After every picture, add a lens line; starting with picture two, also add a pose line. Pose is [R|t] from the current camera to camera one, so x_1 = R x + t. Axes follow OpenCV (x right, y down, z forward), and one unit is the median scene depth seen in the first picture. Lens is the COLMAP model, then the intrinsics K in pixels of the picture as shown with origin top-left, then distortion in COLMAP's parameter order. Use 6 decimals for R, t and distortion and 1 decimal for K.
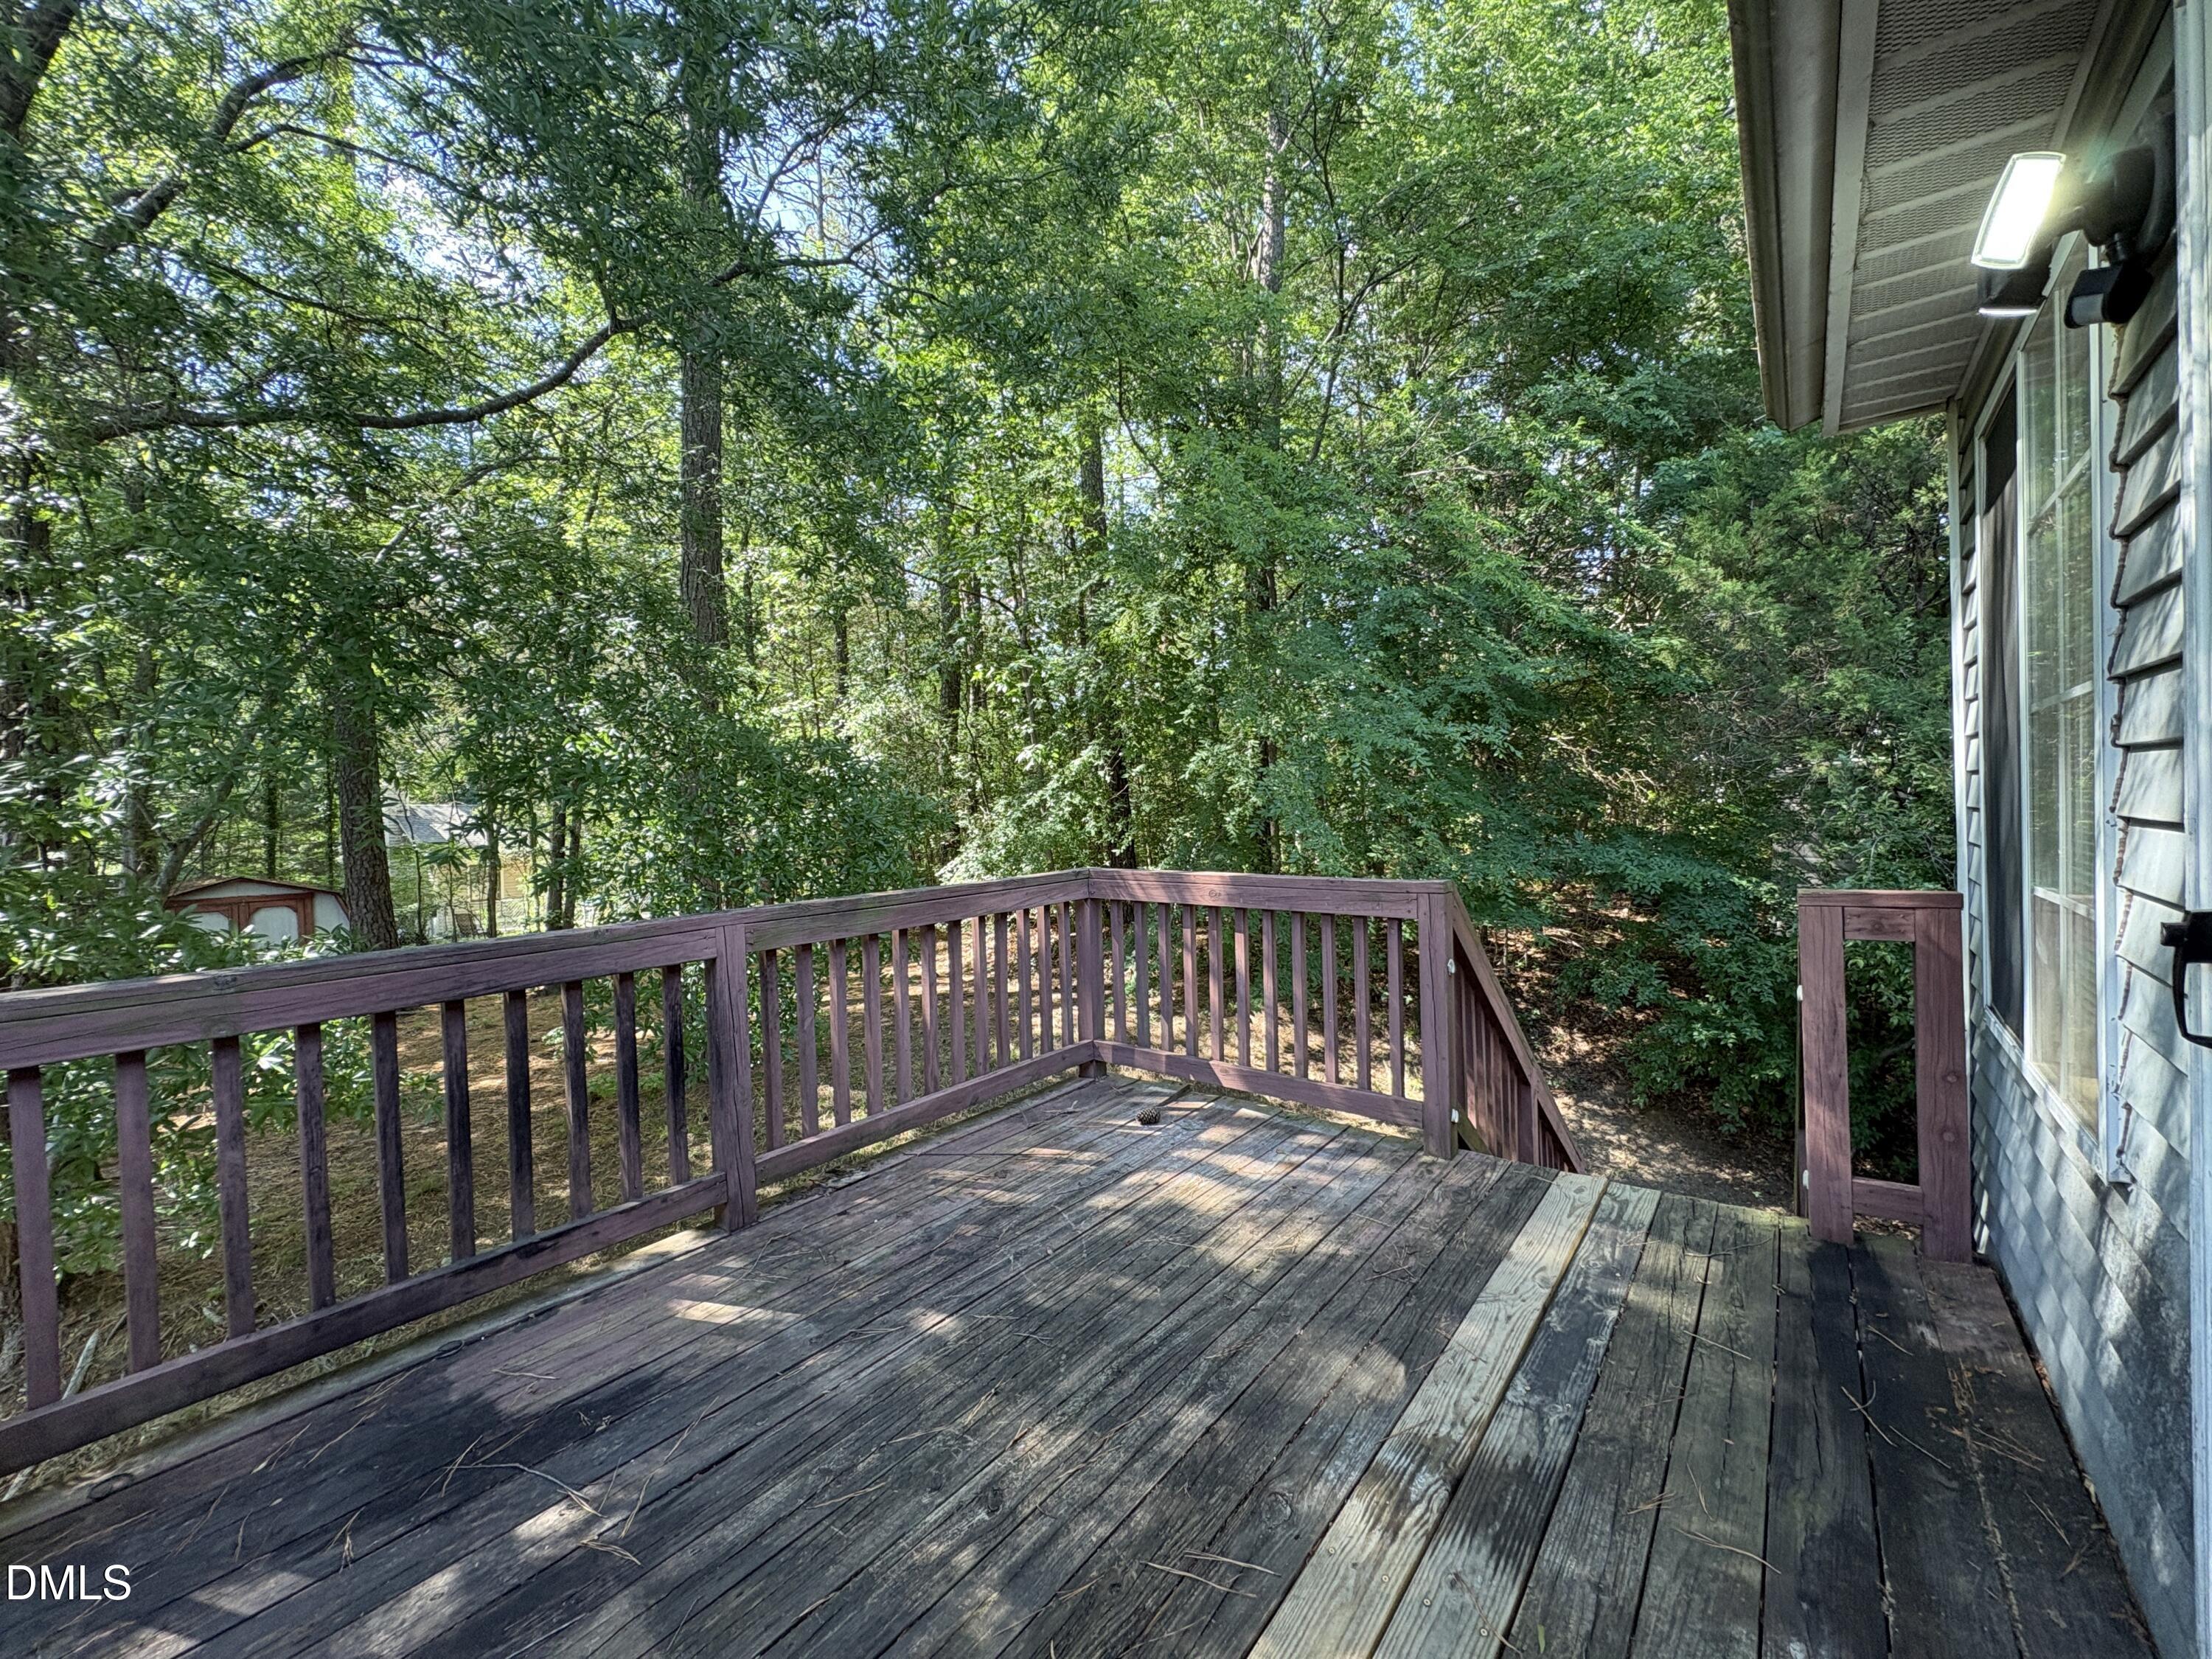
lens RADIAL K [[881.5, 0, 1106.0], [0, 881.5, 829.5], [0, 0, 1]] dist [-0.000944, -0.000817]
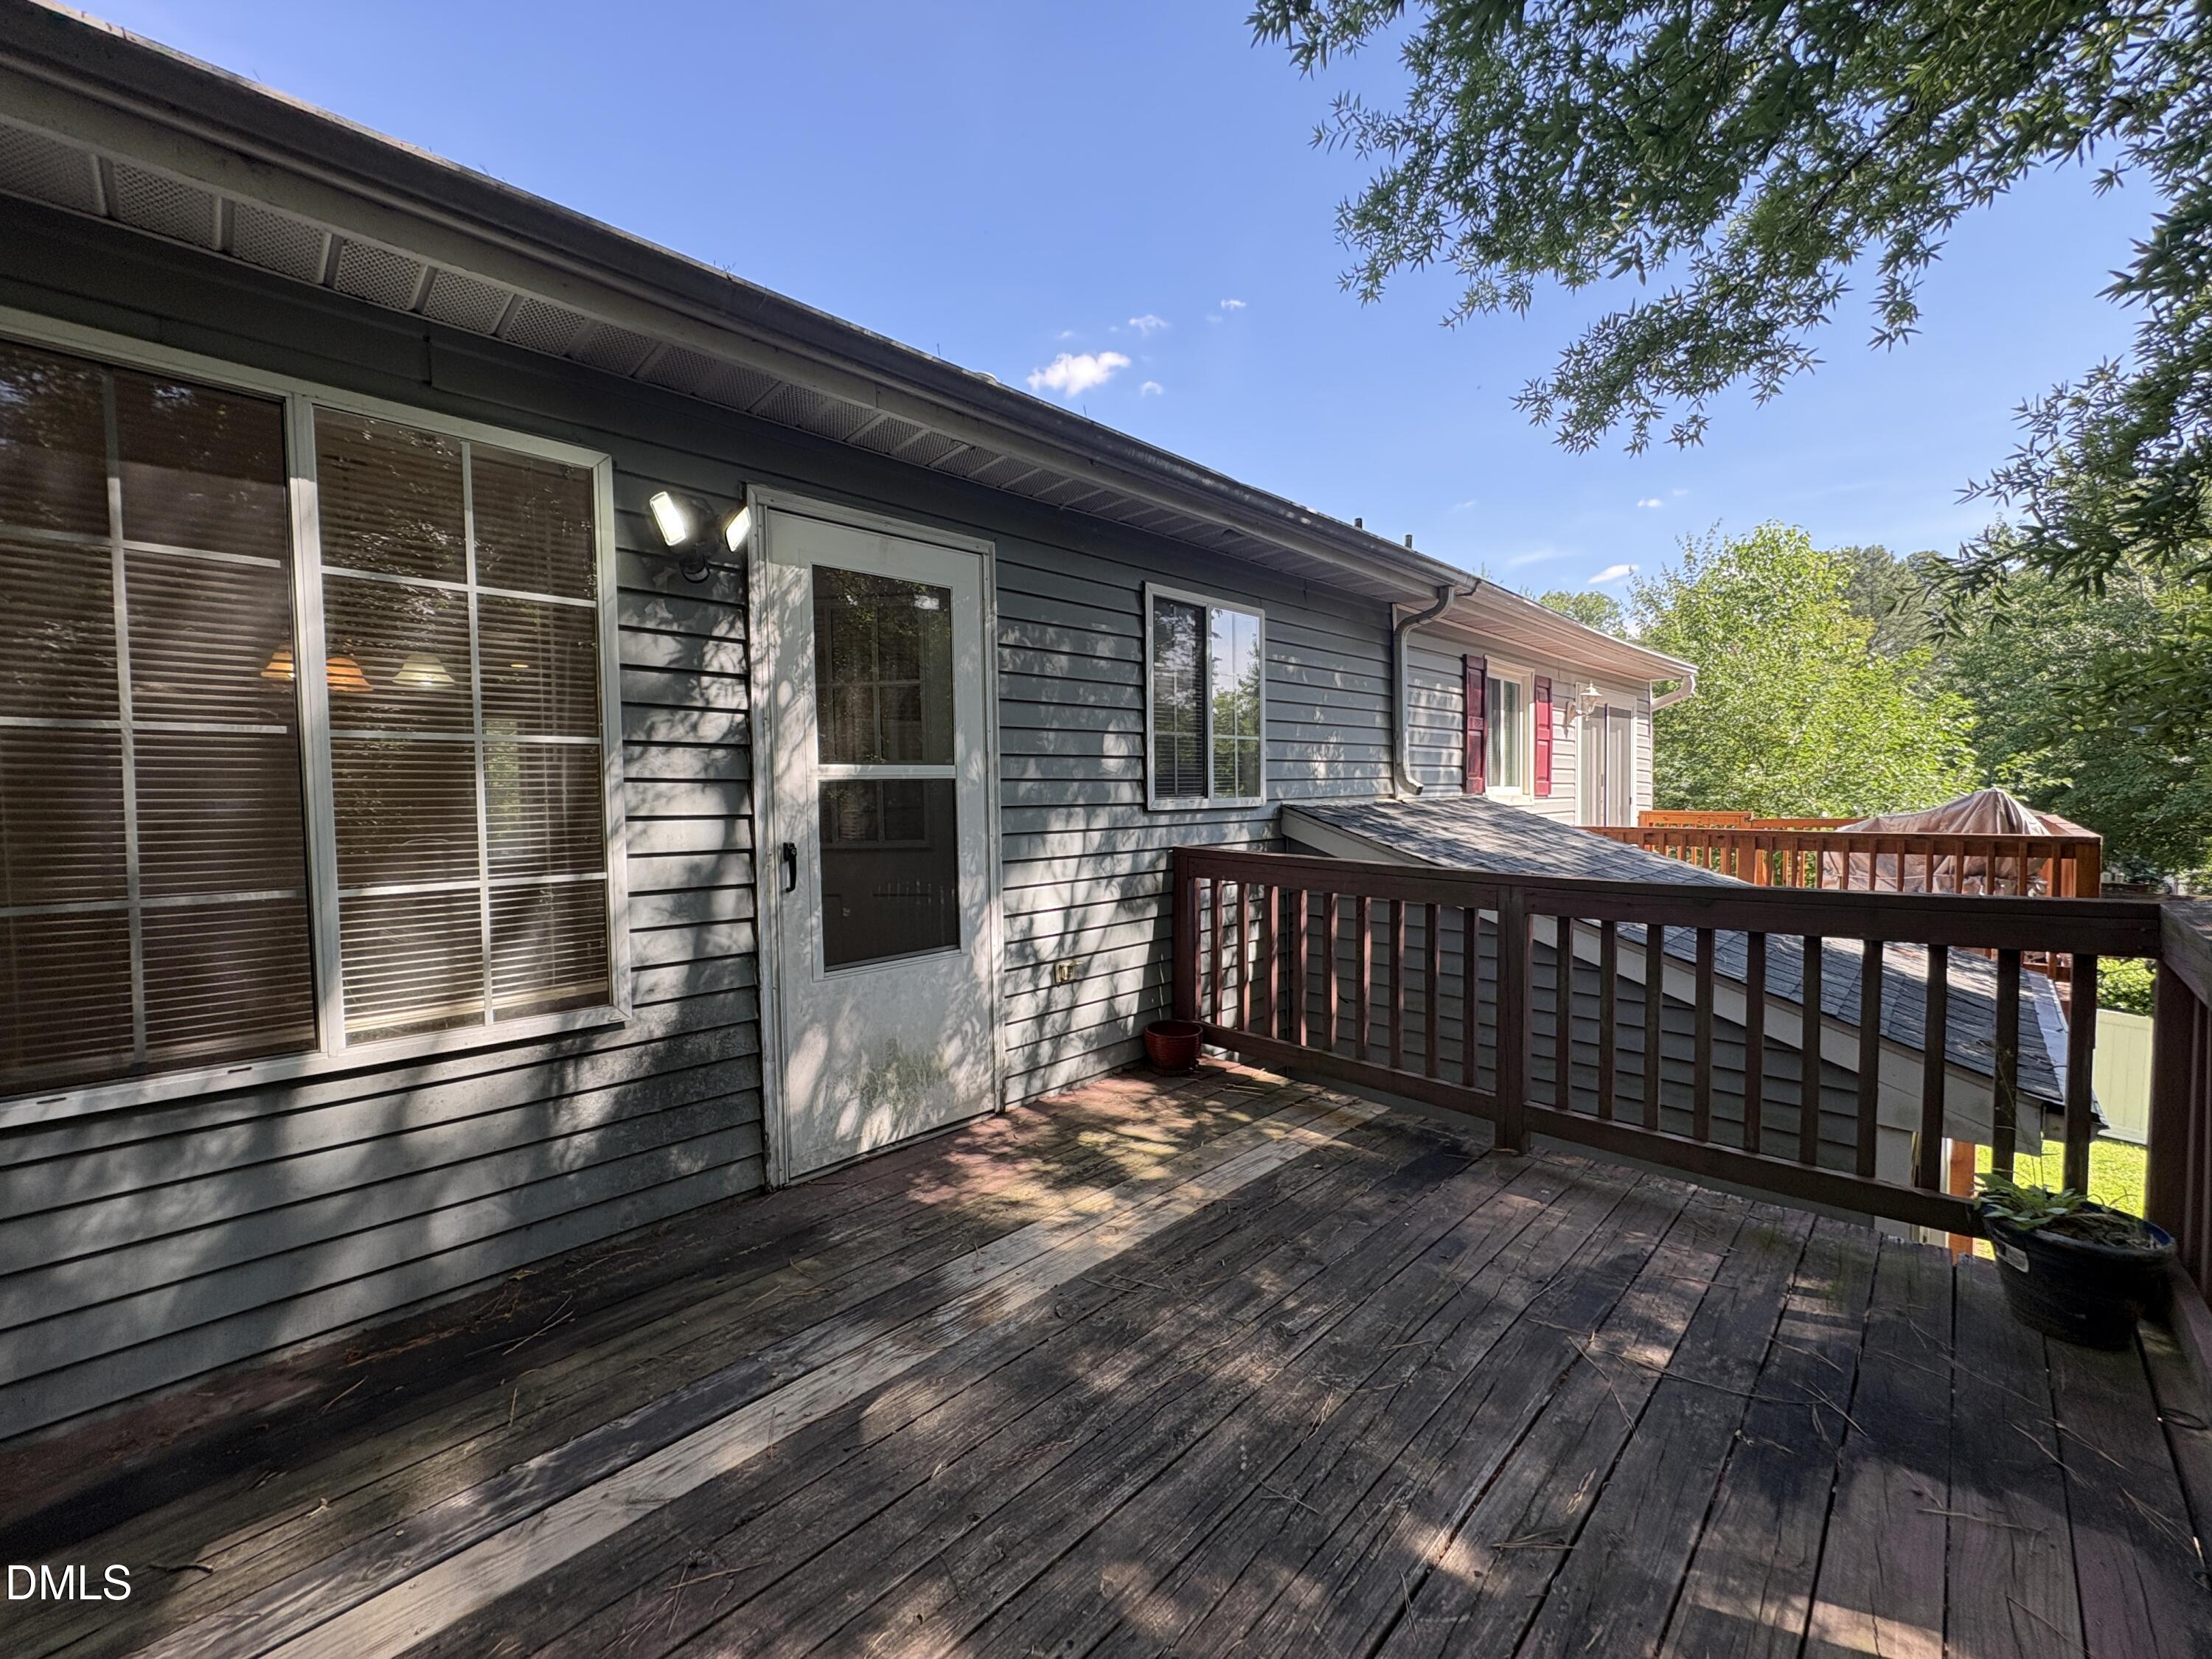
lens RADIAL K [[881.5, 0, 1106.0], [0, 881.5, 829.5], [0, 0, 1]] dist [-0.000944, -0.000817]
pose [[-0.993581, 0.038791, 0.106268, -0.033972], [0.045332, 0.997178, 0.059842, -0.039790], [-0.103647, 0.064275, -0.992535, 1.944513]]
